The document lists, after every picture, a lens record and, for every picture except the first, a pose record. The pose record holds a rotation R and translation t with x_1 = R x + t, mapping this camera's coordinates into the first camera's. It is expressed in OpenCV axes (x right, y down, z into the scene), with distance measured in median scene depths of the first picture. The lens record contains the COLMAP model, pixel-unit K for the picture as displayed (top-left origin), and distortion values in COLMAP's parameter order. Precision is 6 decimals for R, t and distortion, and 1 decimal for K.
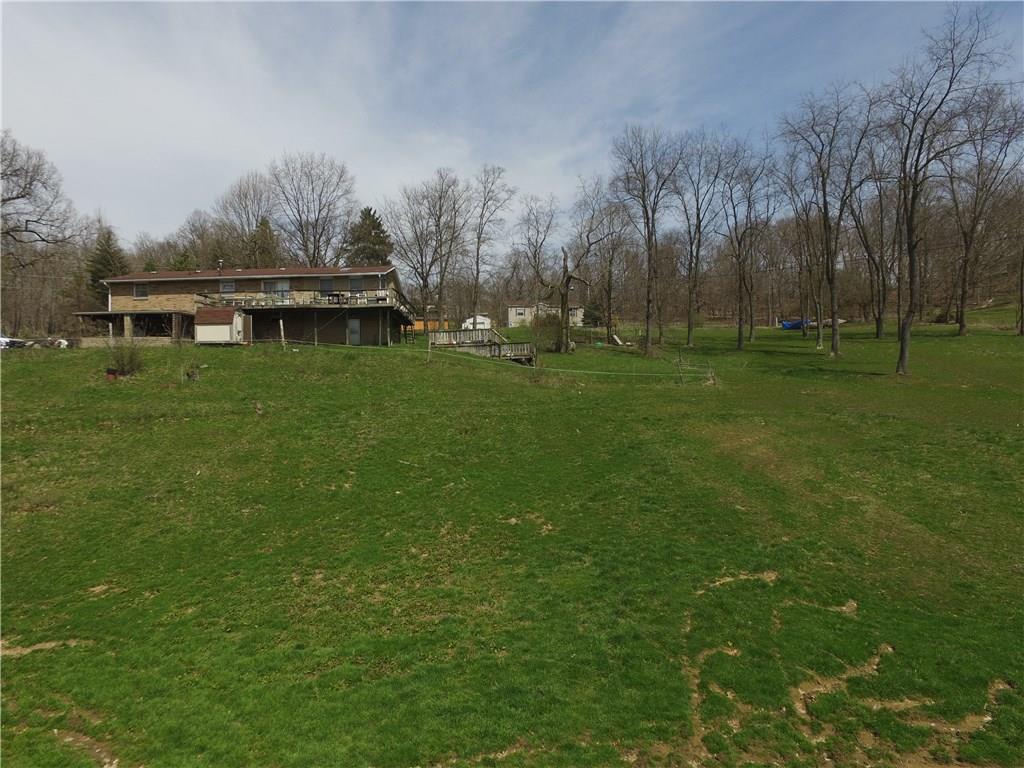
lens RADIAL K [[591.2, 0, 508.8], [0, 591.2, 386.6], [0, 0, 1]] dist [-0.009871, 0.009341]
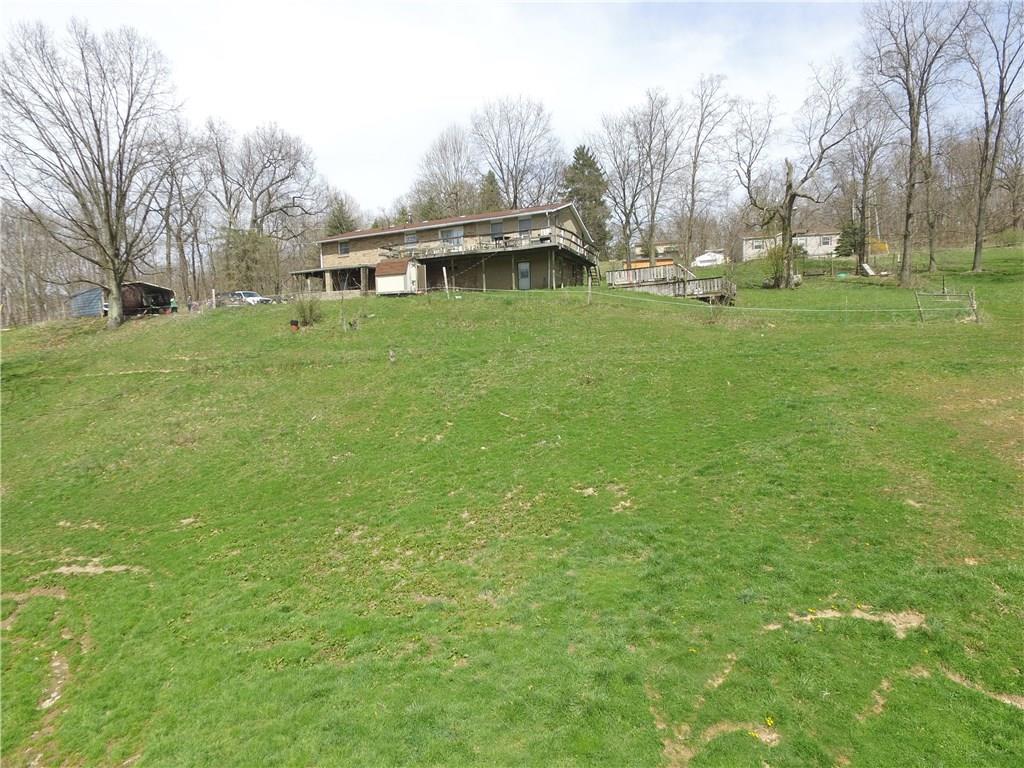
lens RADIAL K [[591.2, 0, 508.8], [0, 591.2, 386.6], [0, 0, 1]] dist [-0.009871, 0.009341]
pose [[0.915109, 0.019809, -0.402719, 0.117065], [0.016888, 0.996033, 0.087367, 0.003064], [0.402852, -0.086751, 0.911144, 0.105387]]
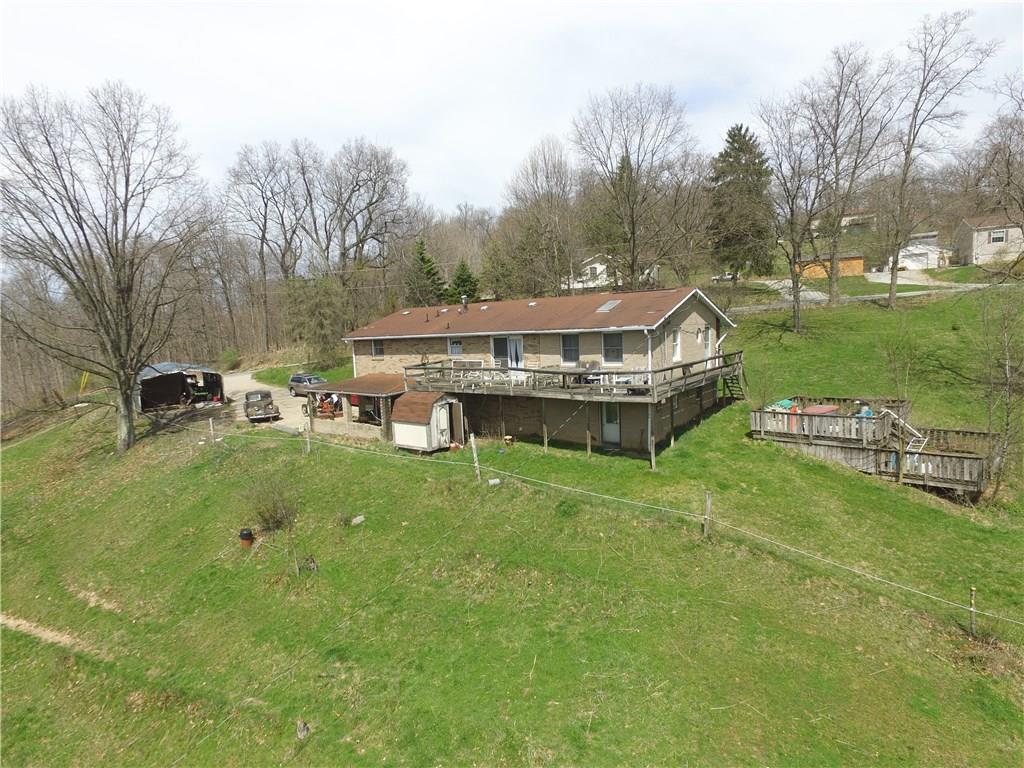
lens RADIAL K [[591.2, 0, 508.8], [0, 591.2, 386.6], [0, 0, 1]] dist [-0.009871, 0.009341]
pose [[0.782441, 0.057429, -0.620071, 0.035227], [0.041823, 0.988644, 0.144340, -0.240247], [0.621319, -0.138871, 0.771153, 0.511848]]
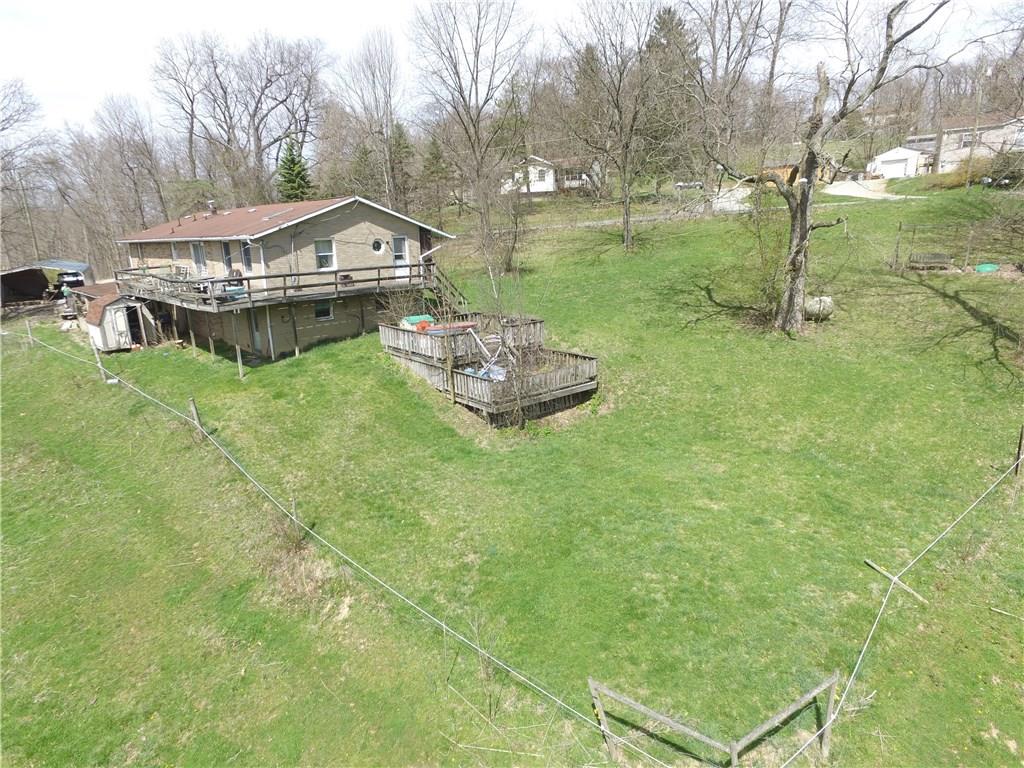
lens RADIAL K [[591.2, 0, 508.8], [0, 591.2, 386.6], [0, 0, 1]] dist [-0.009871, 0.009341]
pose [[0.708411, 0.189650, -0.679843, 0.401525], [0.023817, 0.956251, 0.291576, -0.230407], [0.705398, -0.222747, 0.672902, 0.822767]]
